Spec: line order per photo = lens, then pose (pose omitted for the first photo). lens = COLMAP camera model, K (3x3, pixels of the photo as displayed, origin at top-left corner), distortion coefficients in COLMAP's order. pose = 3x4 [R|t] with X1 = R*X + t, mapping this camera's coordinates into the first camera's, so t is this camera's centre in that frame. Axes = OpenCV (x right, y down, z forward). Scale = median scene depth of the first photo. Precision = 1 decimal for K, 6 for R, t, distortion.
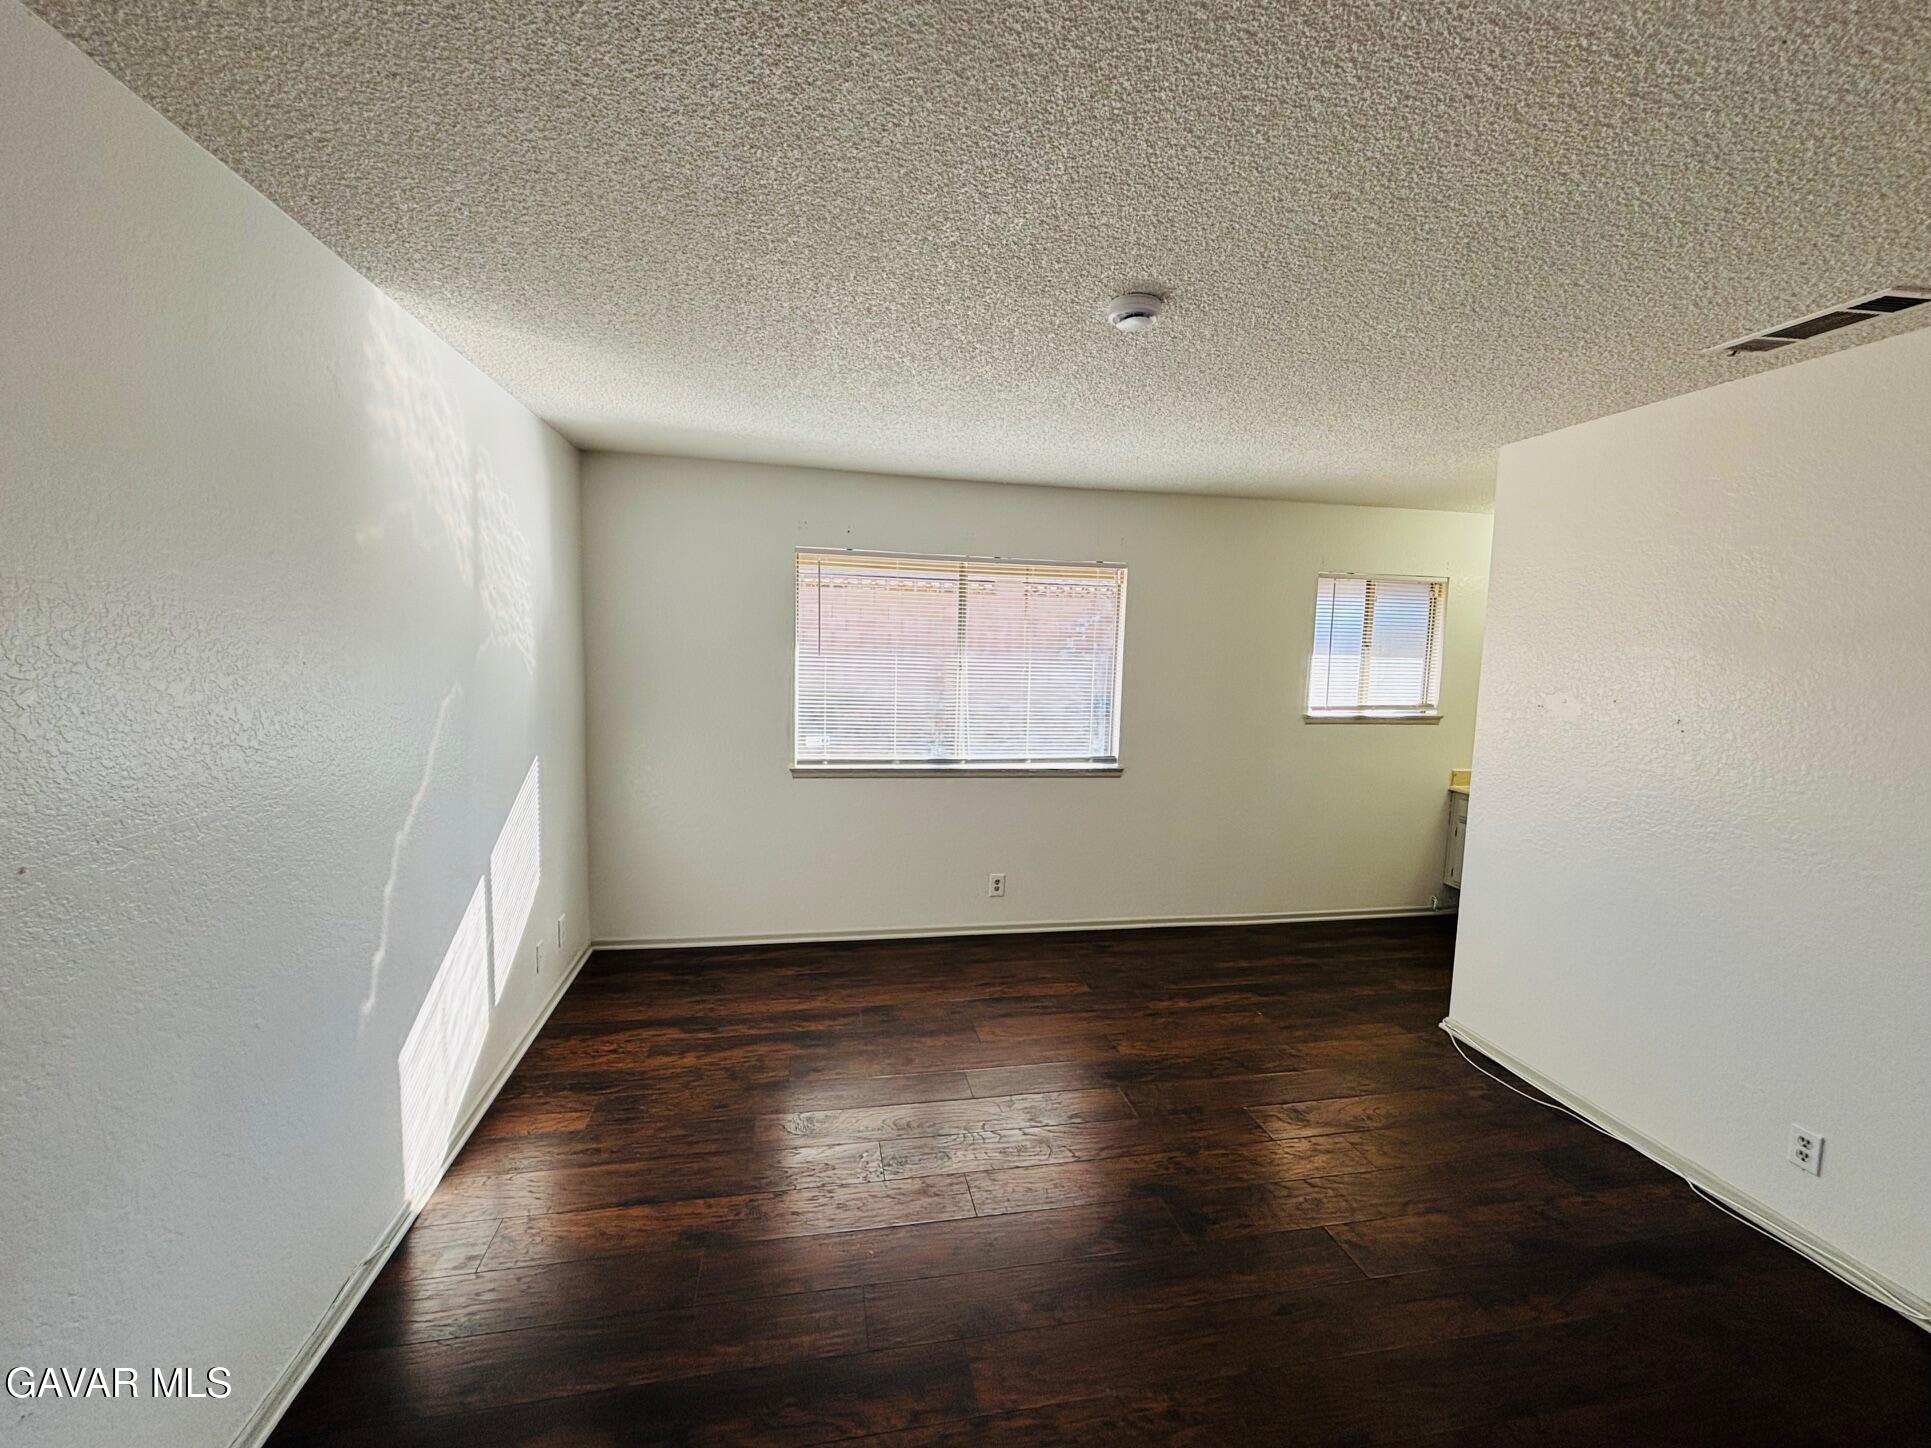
lens RADIAL K [[799.6, 0, 965.5], [0, 799.6, 724.0], [0, 0, 1]] dist [0.028838, -0.041450]
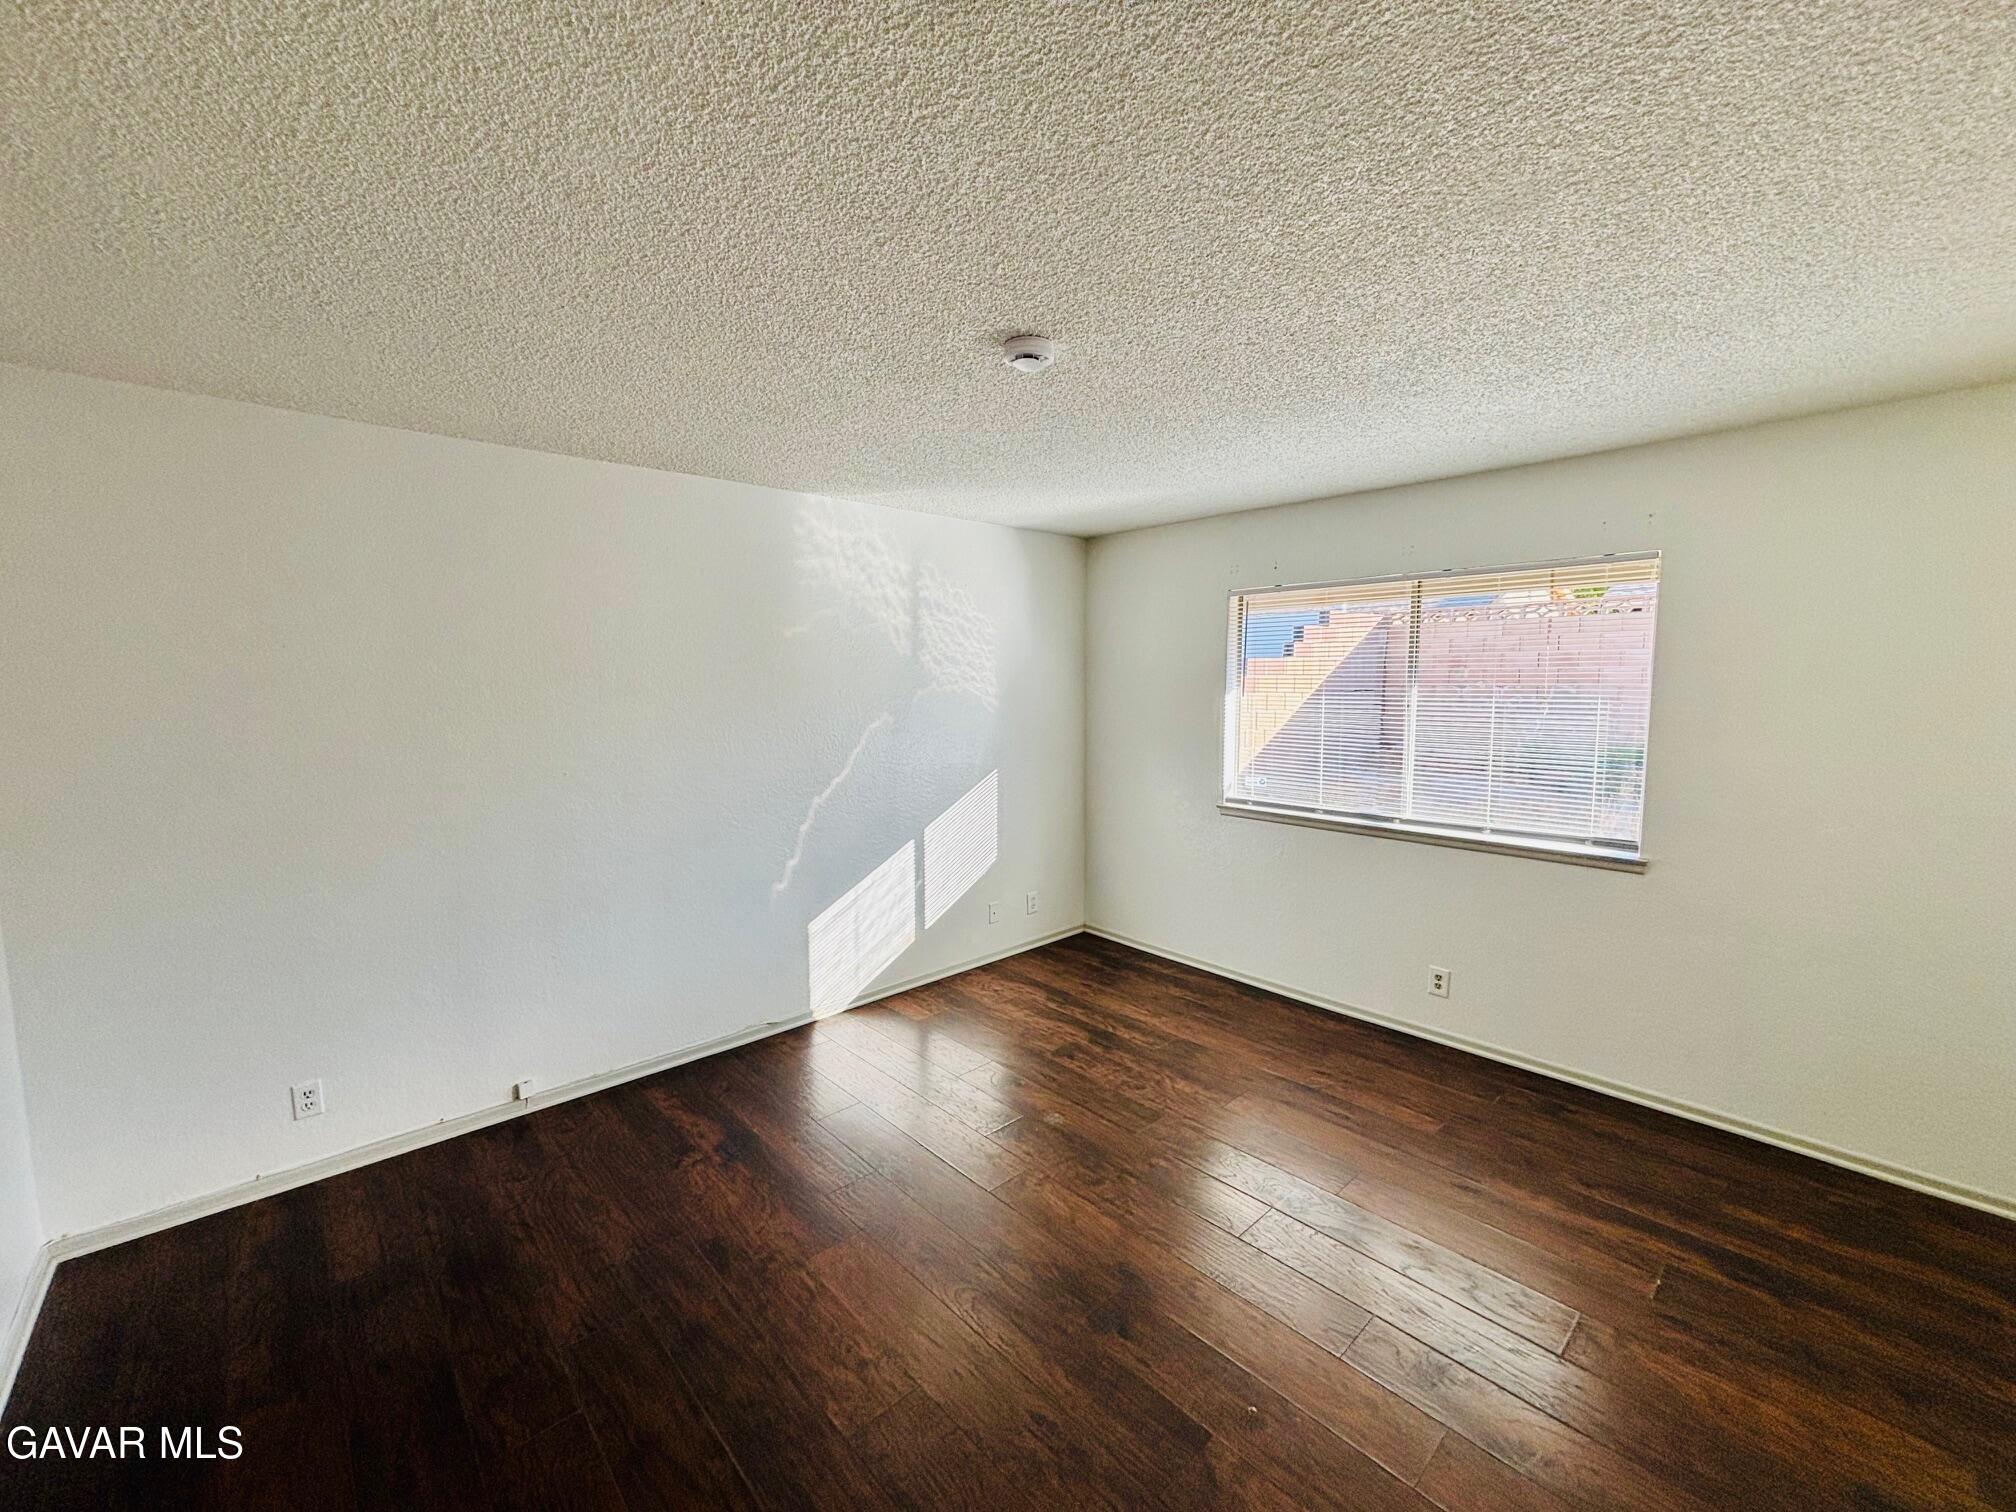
lens RADIAL K [[805.7, 0, 1007.5], [0, 805.7, 760.7], [0, 0, 1]] dist [0.012361, -0.011163]
pose [[0.517389, 0.055067, -0.853977, 0.556392], [-0.067600, 0.997439, 0.023362, -0.008184], [0.853076, 0.045641, 0.519787, 0.234483]]
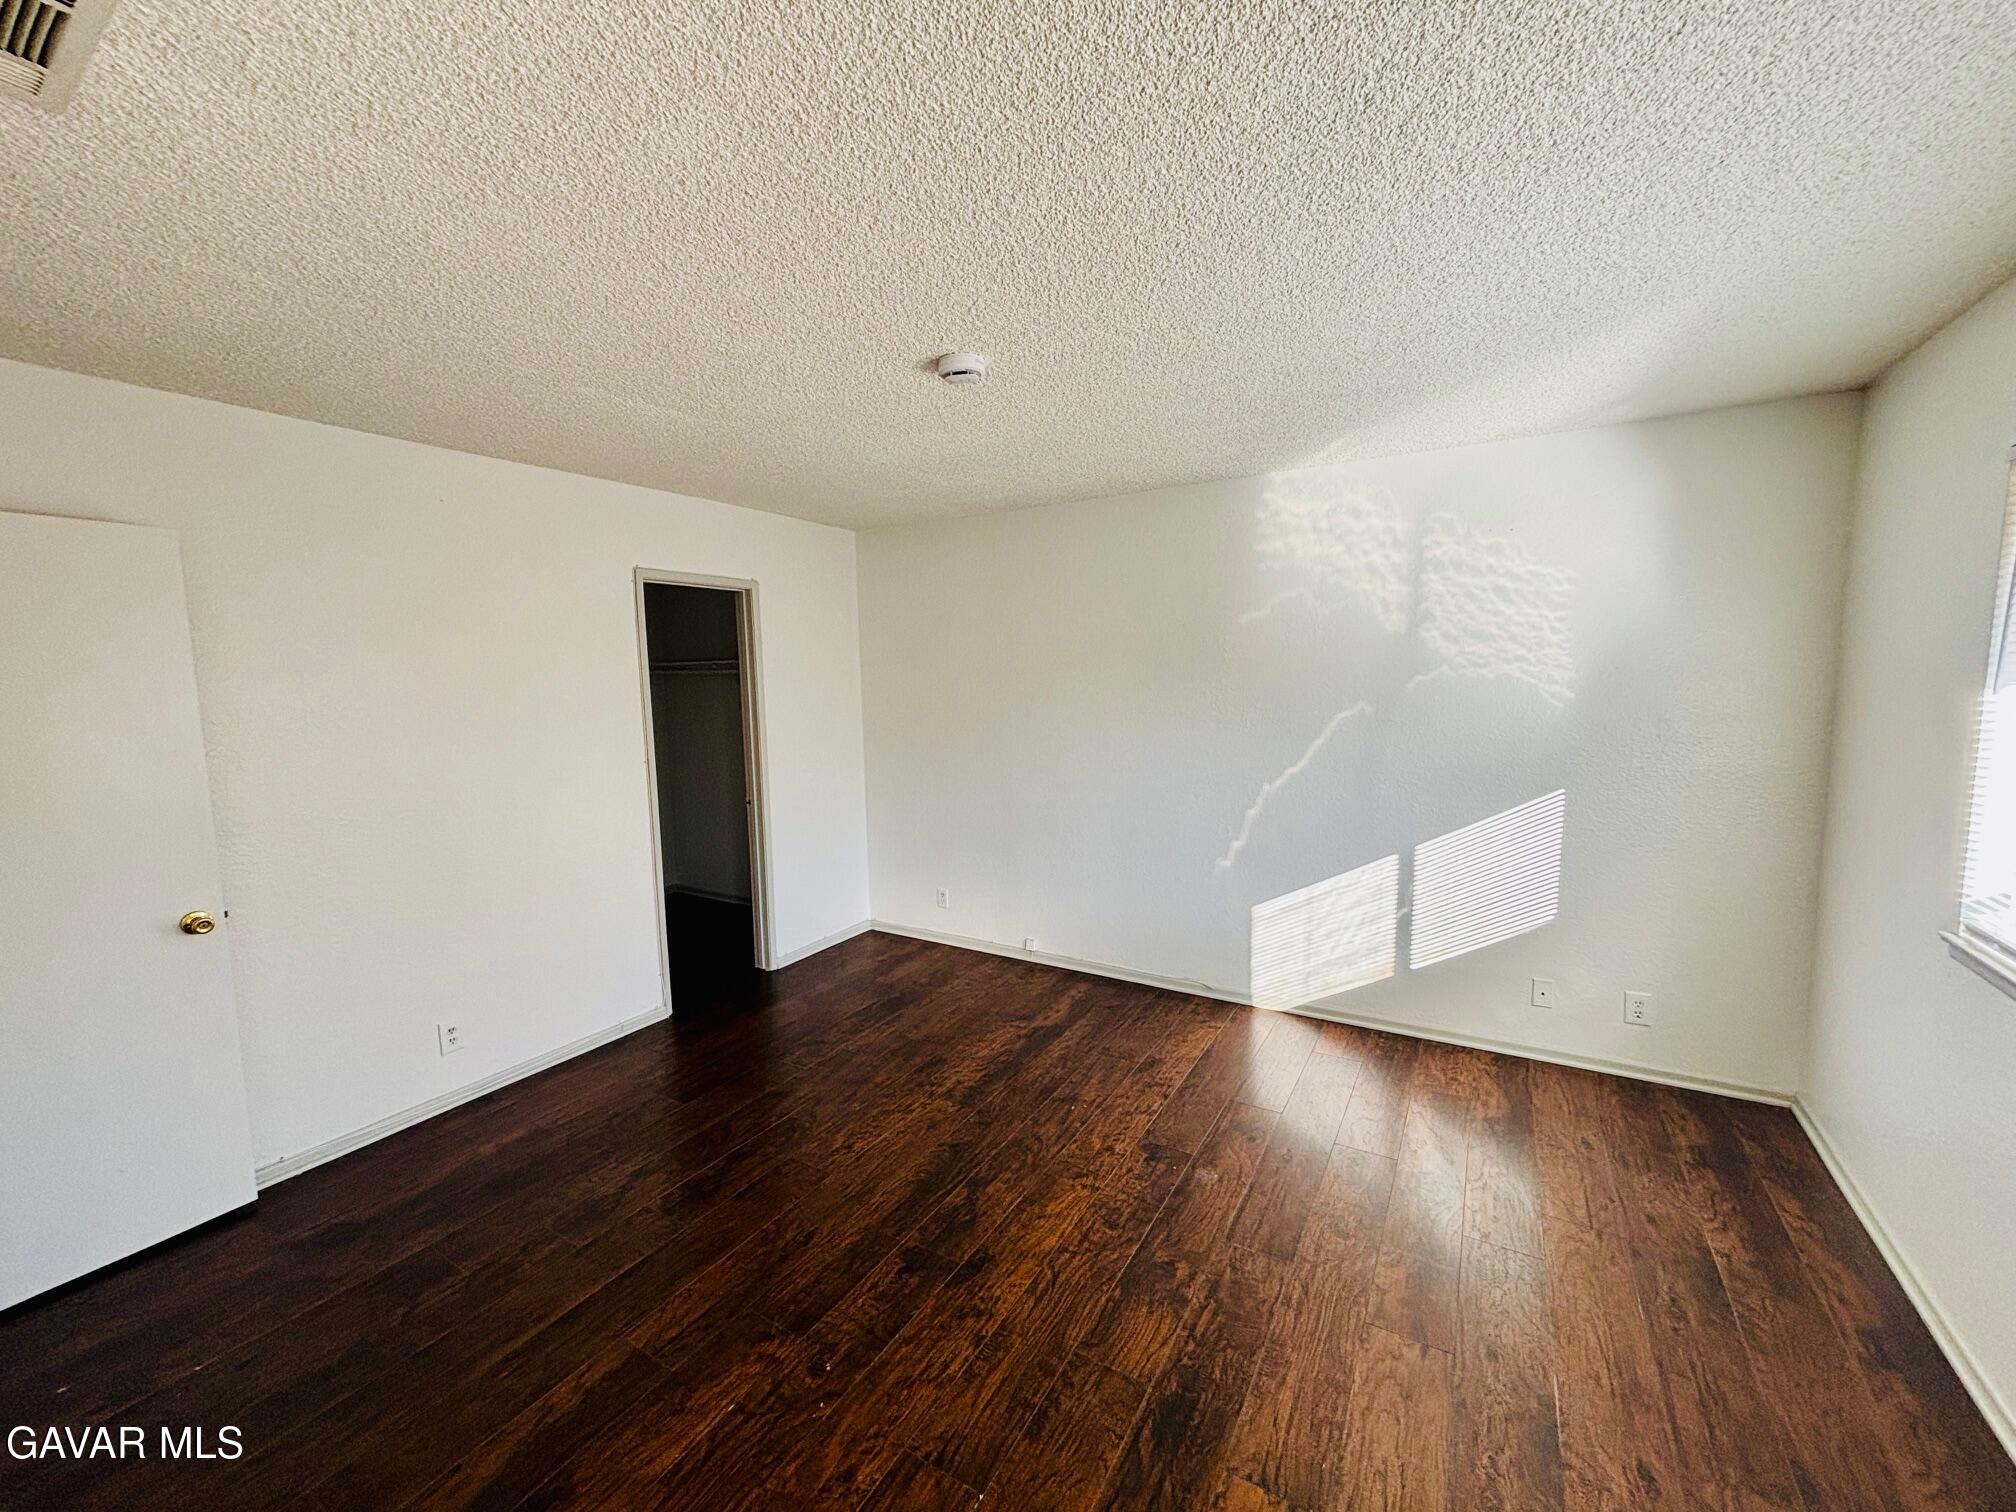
lens RADIAL K [[805.7, 0, 1007.5], [0, 805.7, 760.7], [0, 0, 1]] dist [0.012361, -0.011163]
pose [[-0.679289, 0.072139, -0.730317, 0.515312], [-0.071626, 0.983889, 0.163808, -0.087557], [0.730367, 0.163583, -0.663177, 0.944870]]
